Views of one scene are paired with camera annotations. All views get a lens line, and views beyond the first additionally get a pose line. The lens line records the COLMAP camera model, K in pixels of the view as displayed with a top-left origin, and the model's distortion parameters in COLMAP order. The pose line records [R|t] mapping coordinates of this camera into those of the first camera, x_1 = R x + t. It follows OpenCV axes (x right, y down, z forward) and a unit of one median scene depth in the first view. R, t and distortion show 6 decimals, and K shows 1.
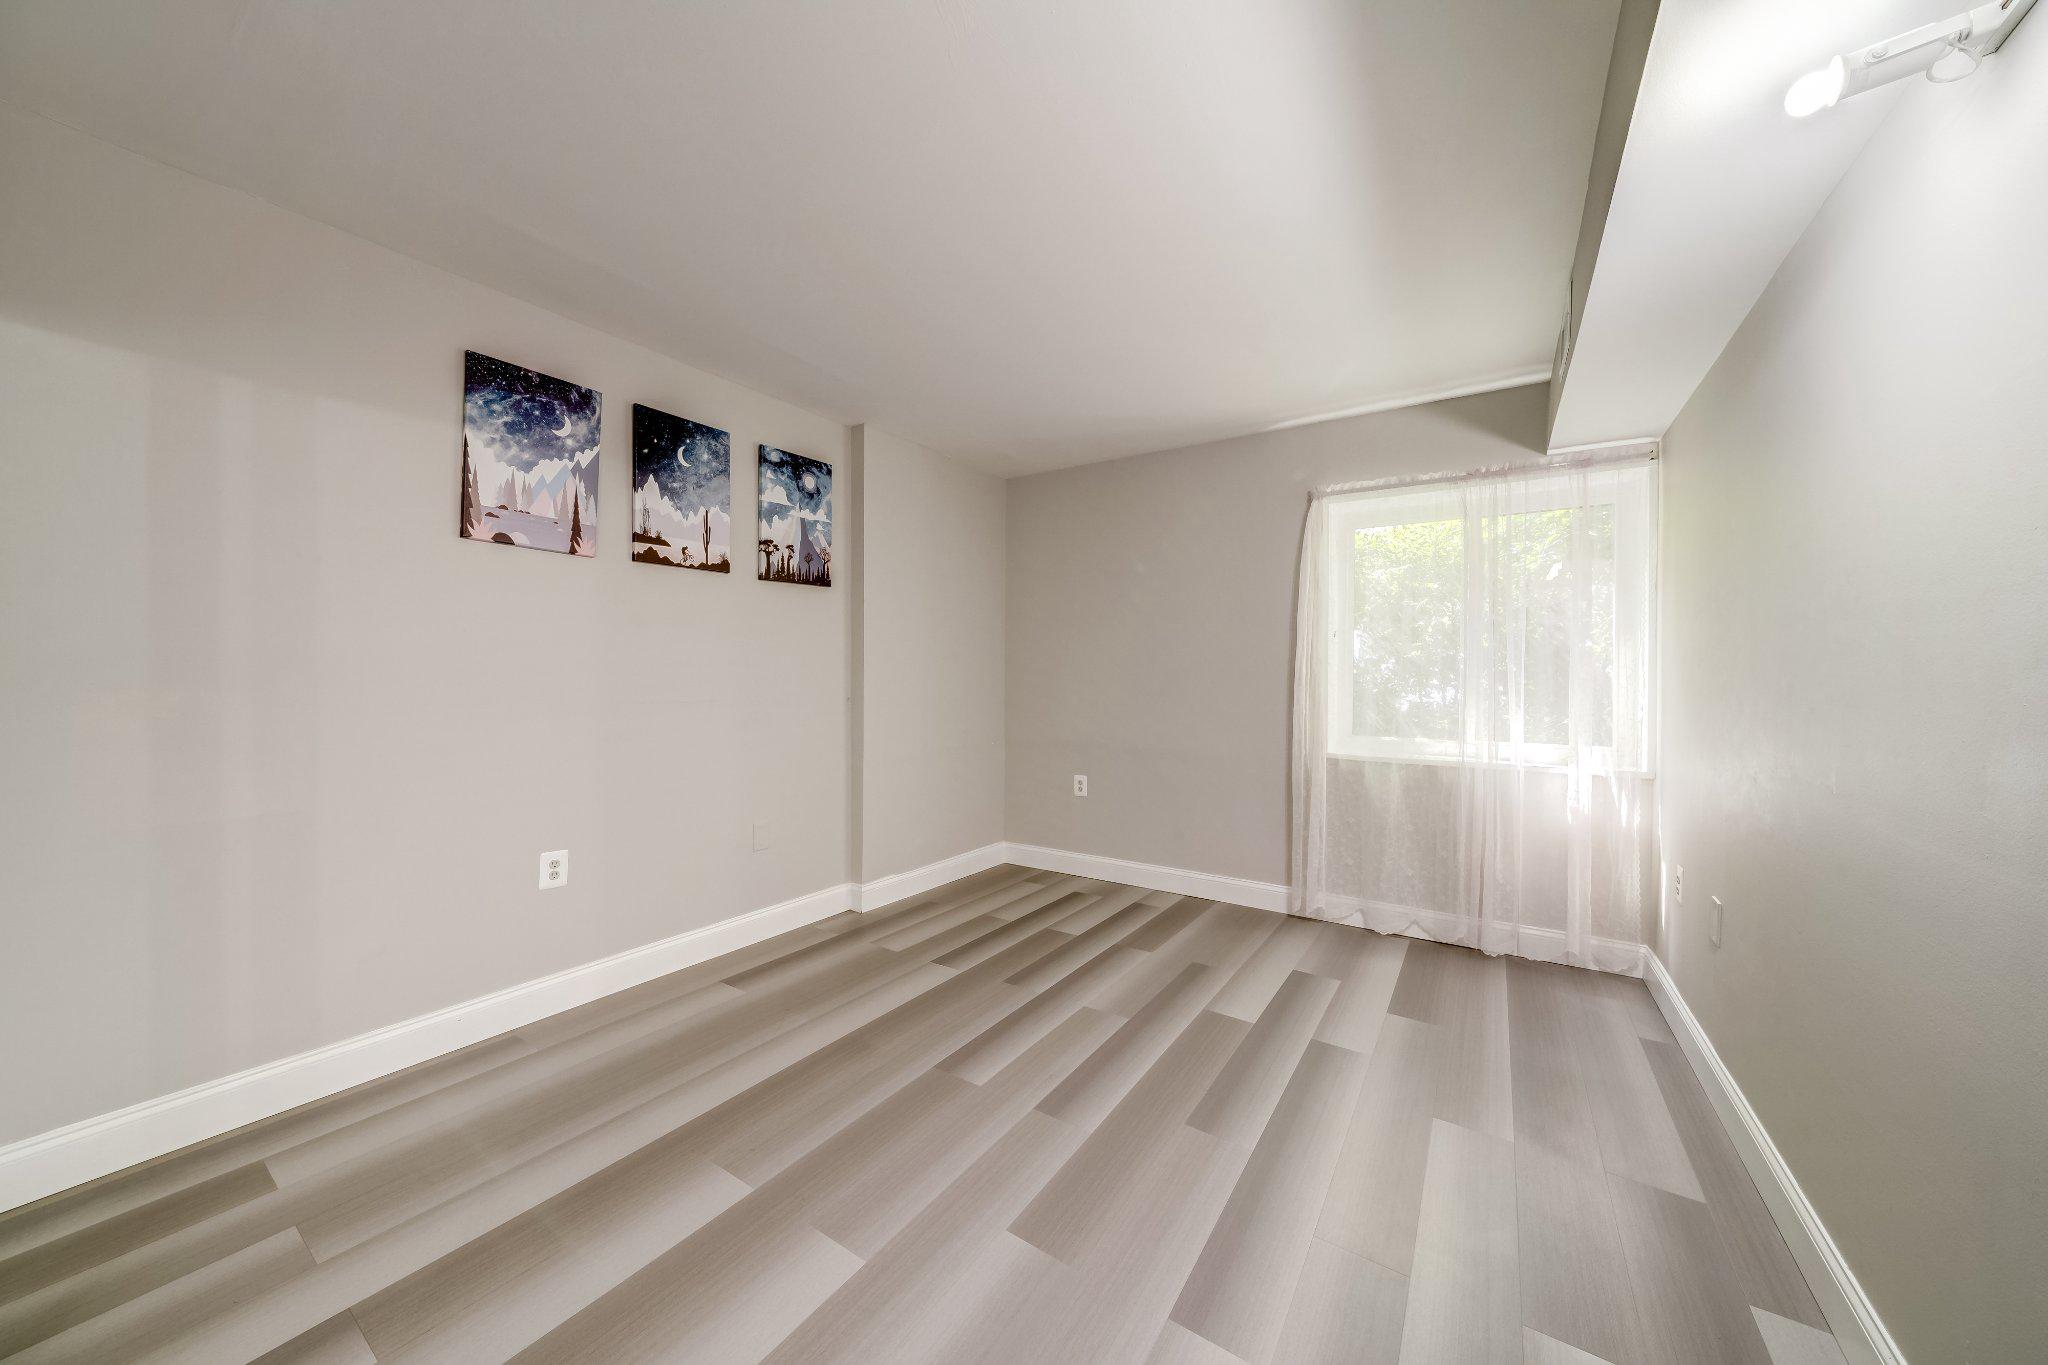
lens RADIAL K [[698.6, 0, 1025.7], [0, 698.6, 679.6], [0, 0, 1]] dist [-0.006900, 0.000655]
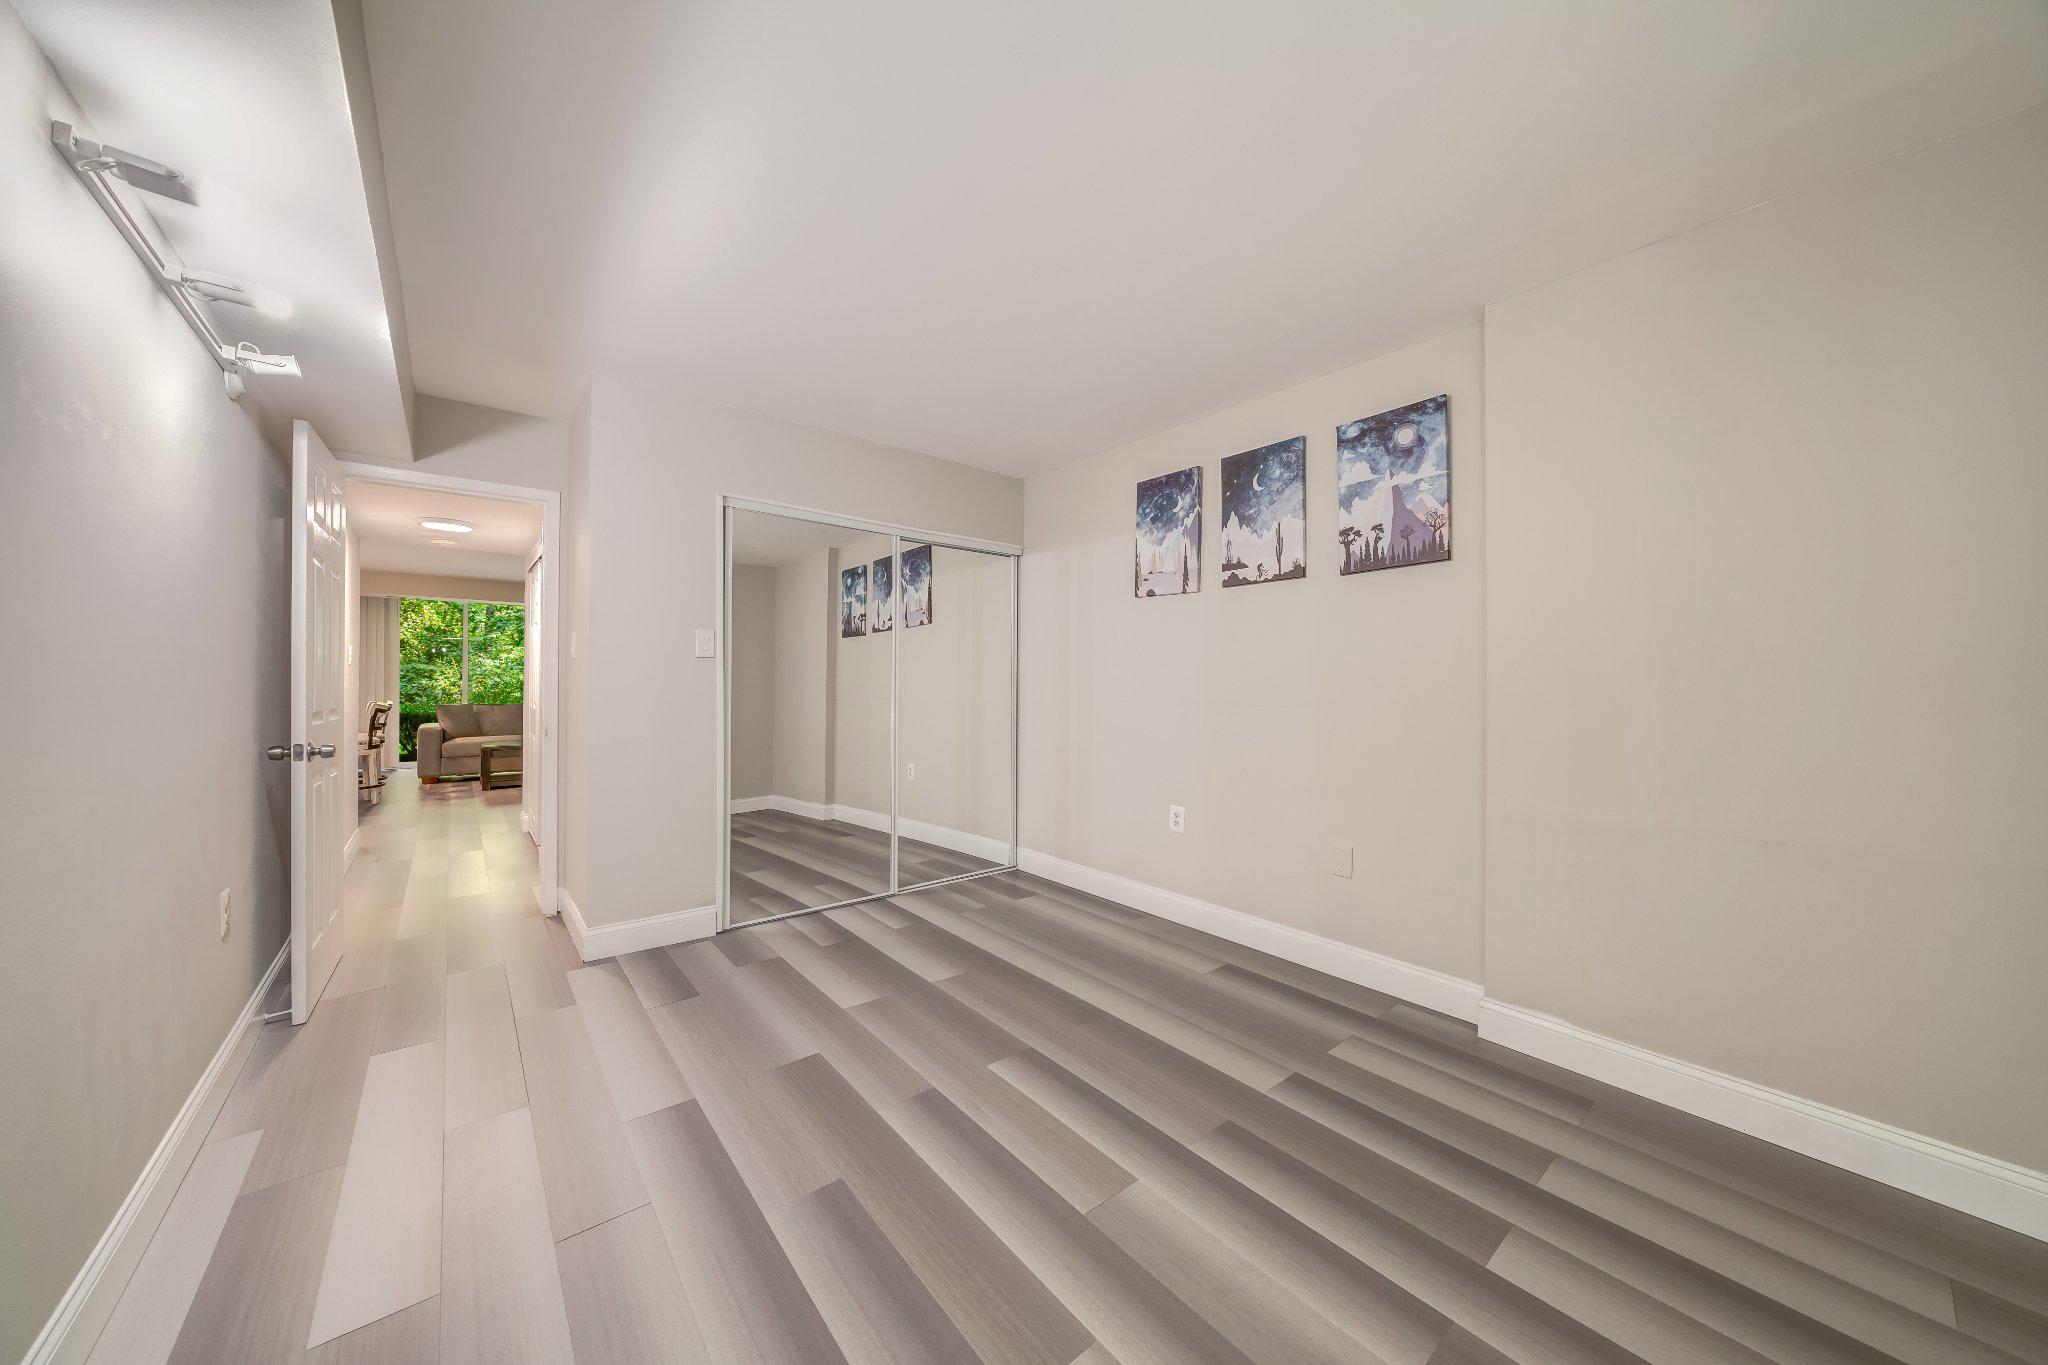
lens RADIAL K [[698.6, 0, 1024.1], [0, 698.6, 674.9], [0, 0, 1]] dist [-0.006900, 0.000655]
pose [[-0.291900, -0.013657, -0.956351, 0.669124], [-0.009791, 0.999888, -0.011291, 0.000410], [0.956399, 0.006068, -0.292001, 0.969548]]
